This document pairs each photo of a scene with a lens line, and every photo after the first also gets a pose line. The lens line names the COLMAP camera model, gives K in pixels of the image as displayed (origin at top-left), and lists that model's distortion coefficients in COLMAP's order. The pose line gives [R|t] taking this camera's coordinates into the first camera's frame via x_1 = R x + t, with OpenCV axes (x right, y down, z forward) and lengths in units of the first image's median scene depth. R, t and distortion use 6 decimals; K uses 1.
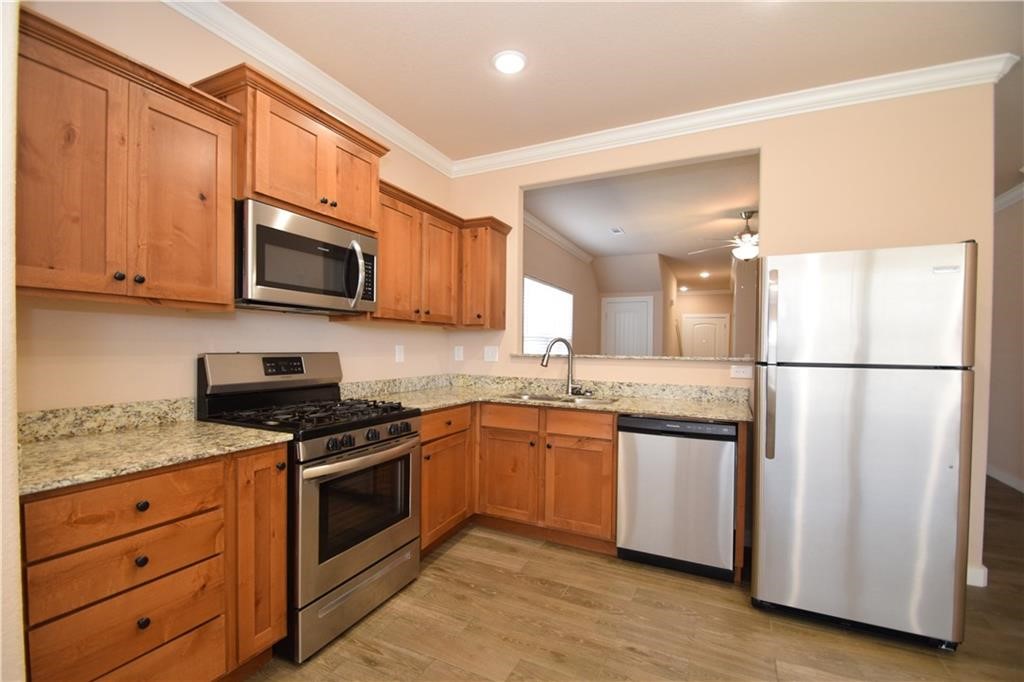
lens RADIAL K [[451.3, 0, 501.1], [0, 451.3, 355.9], [0, 0, 1]] dist [0.003804, -0.011035]
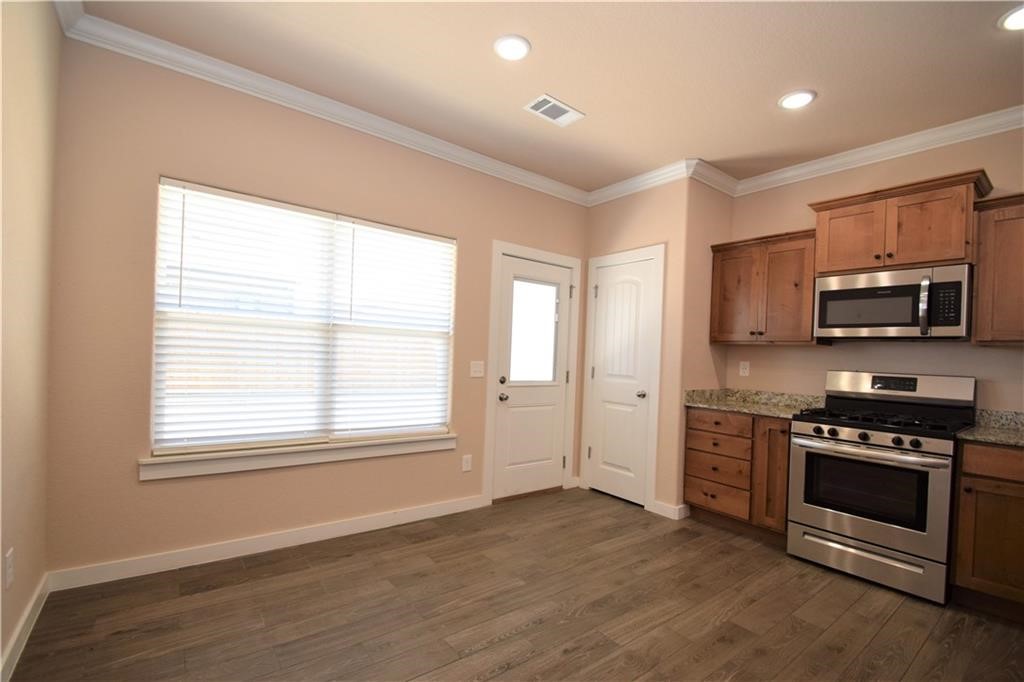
lens RADIAL K [[451.3, 0, 498.3], [0, 451.3, 353.5], [0, 0, 1]] dist [0.003804, -0.011035]
pose [[-0.456836, -0.025867, -0.889175, 1.167359], [-0.059748, 0.998212, 0.001659, 0.001856], [0.887542, 0.053884, -0.457565, 0.579775]]
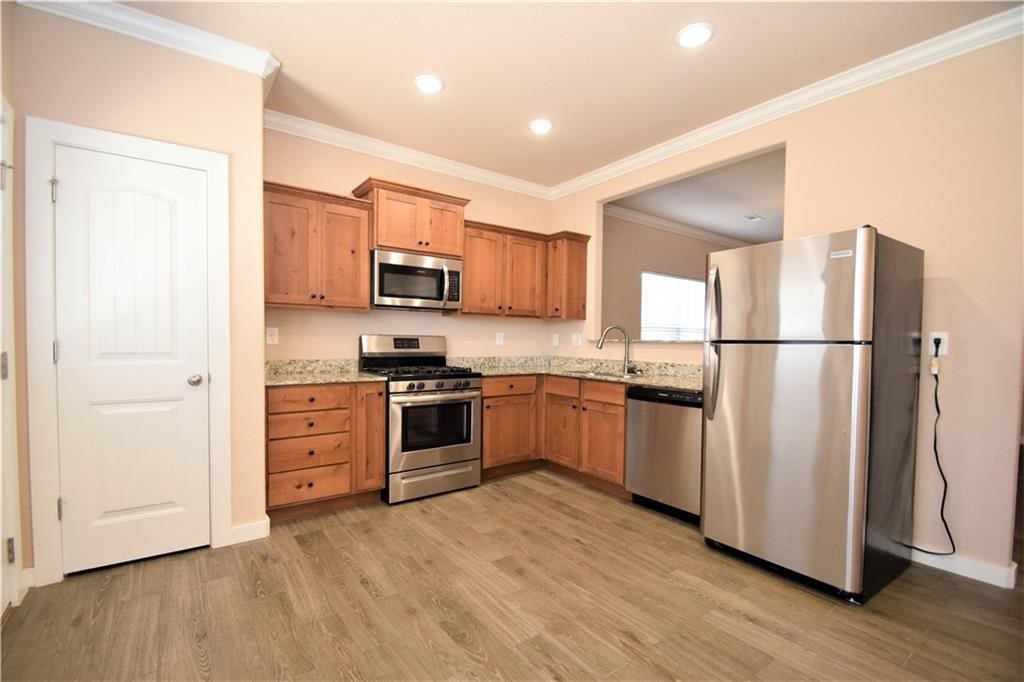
lens RADIAL K [[451.3, 0, 502.0], [0, 451.3, 356.4], [0, 0, 1]] dist [0.003804, -0.011035]
pose [[0.884704, 0.016787, -0.465850, 0.595247], [-0.012189, 0.999843, 0.012880, 0.043973], [0.465993, -0.005716, 0.884770, -0.298664]]
